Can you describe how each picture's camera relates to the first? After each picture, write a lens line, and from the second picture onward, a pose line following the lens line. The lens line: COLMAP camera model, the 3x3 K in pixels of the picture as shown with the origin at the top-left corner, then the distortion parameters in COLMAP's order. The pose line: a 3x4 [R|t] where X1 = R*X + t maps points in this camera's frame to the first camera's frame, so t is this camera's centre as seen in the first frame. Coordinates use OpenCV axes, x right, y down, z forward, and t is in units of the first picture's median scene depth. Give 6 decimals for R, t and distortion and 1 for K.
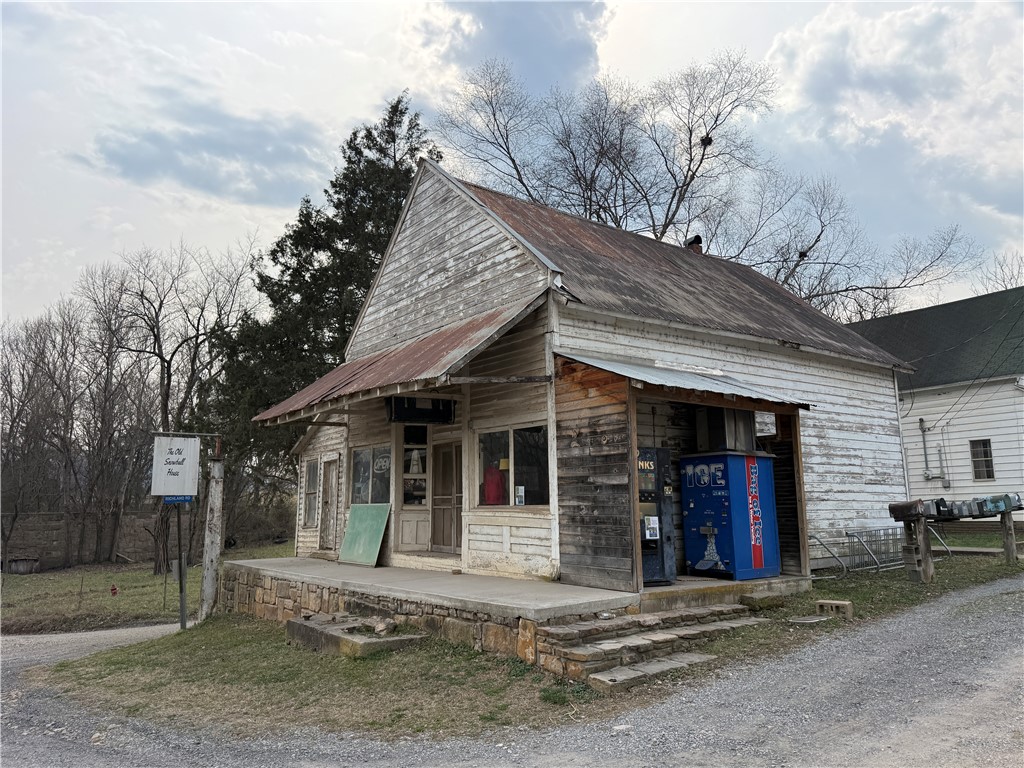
lens RADIAL K [[716.2, 0, 512.0], [0, 716.2, 384.0], [0, 0, 1]] dist [0.113527, -0.154954]
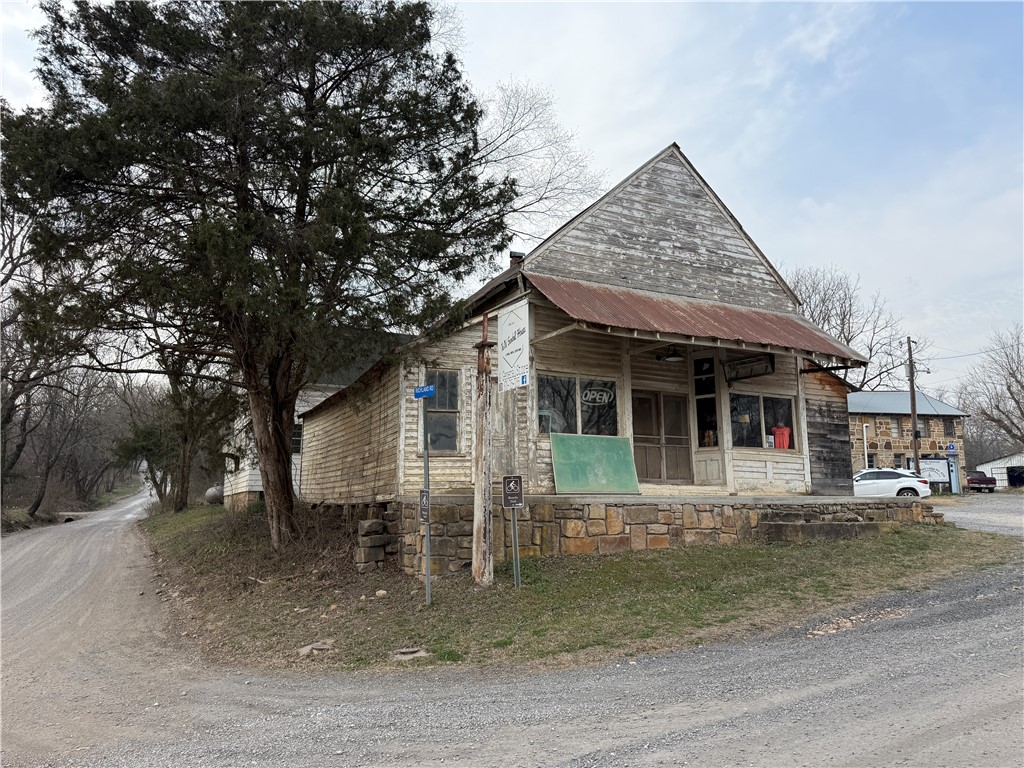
lens RADIAL K [[735.6, 0, 512.0], [0, 735.6, 384.0], [0, 0, 1]] dist [0.120148, -0.225721]
pose [[0.185746, 0.174059, 0.967058, -1.600092], [-0.163768, 0.975903, -0.144196, 0.349912], [-0.968854, -0.131589, 0.209776, 1.218640]]
